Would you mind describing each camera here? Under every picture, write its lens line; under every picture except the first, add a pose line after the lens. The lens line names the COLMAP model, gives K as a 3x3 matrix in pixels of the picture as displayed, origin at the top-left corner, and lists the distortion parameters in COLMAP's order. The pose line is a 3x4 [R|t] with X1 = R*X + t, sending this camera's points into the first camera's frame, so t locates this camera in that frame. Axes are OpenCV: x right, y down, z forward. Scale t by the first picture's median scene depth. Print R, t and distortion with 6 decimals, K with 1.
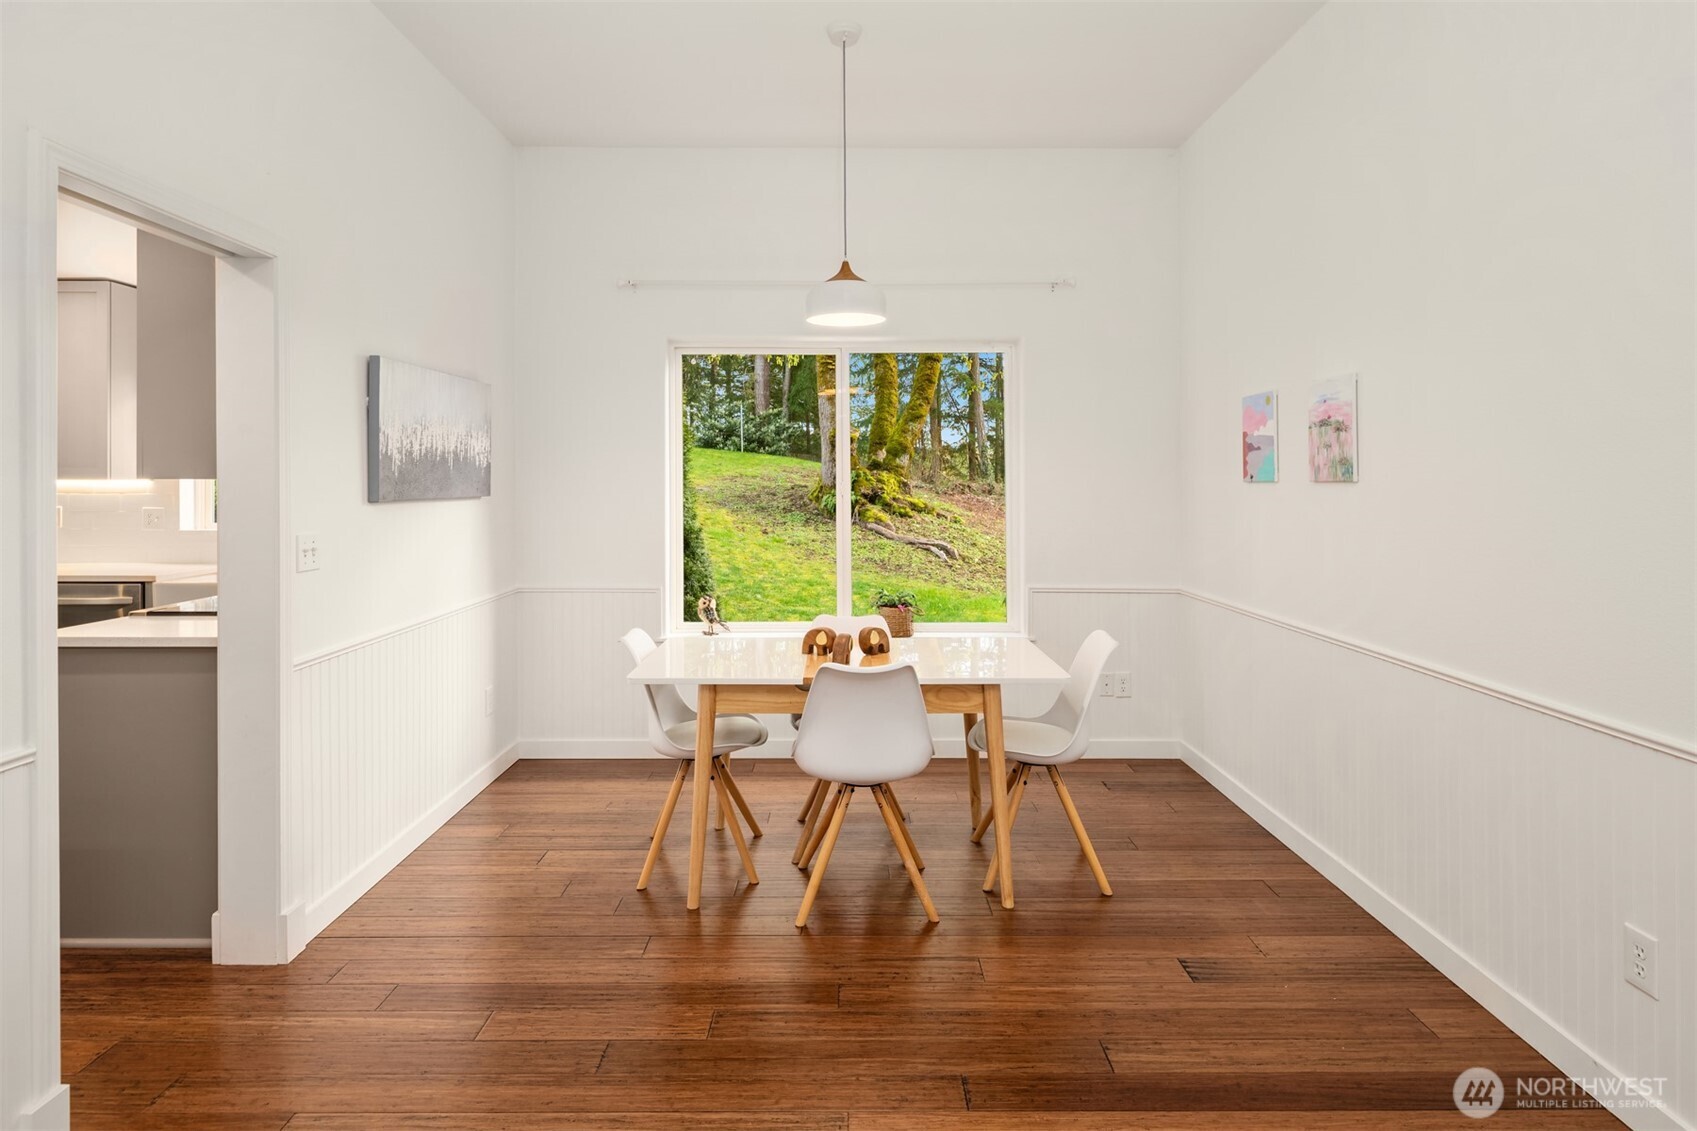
lens RADIAL K [[948.8, 0, 831.5], [0, 948.8, 488.5], [0, 0, 1]] dist [-0.001748, 0.000207]
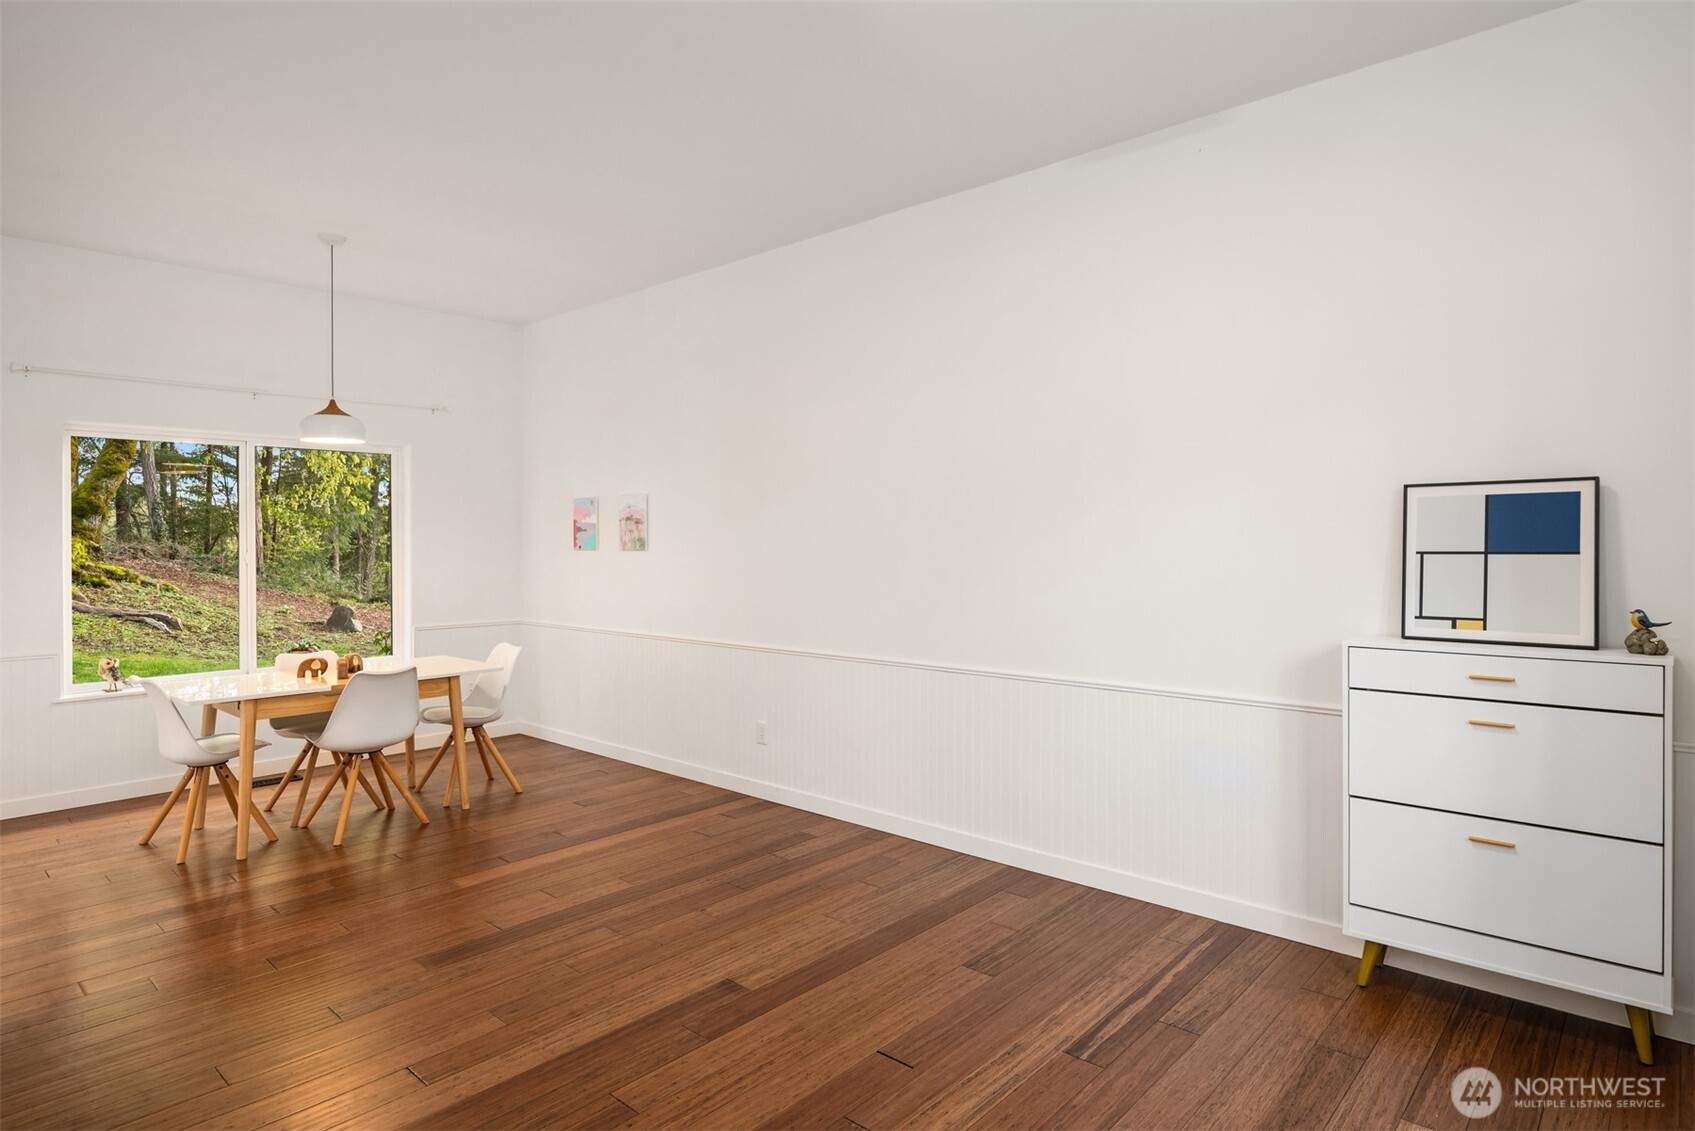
lens RADIAL K [[947.7, 0, 863.1], [0, 947.7, 555.7], [0, 0, 1]] dist [-0.001748, 0.000207]
pose [[0.669562, -0.018282, 0.742531, -0.417054], [0.011696, 0.999833, 0.014071, -0.011499], [-0.742664, -0.000736, 0.669664, -0.452259]]
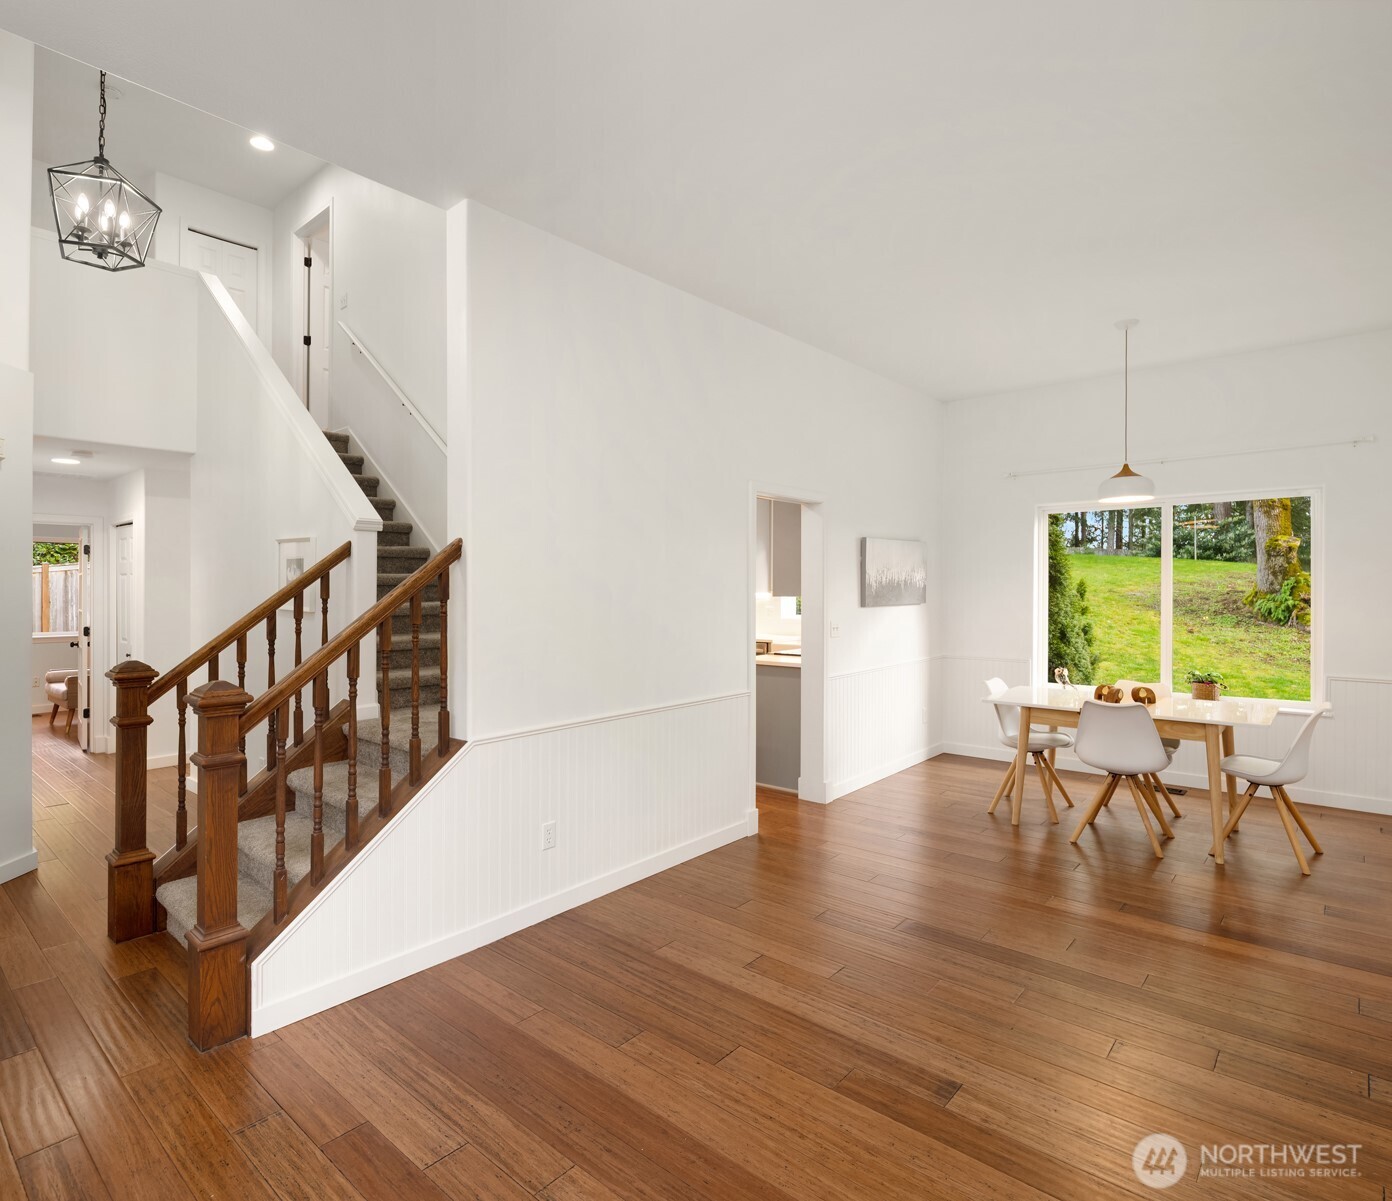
lens RADIAL K [[740.8, 0, 686.3], [0, 740.8, 614.7], [0, 0, 1]] dist [-0.006137, -0.000402]
pose [[0.756124, 0.018983, -0.654153, 0.227441], [0.001485, 0.999527, 0.030722, -0.014503], [0.654427, -0.024201, 0.755738, -0.384852]]
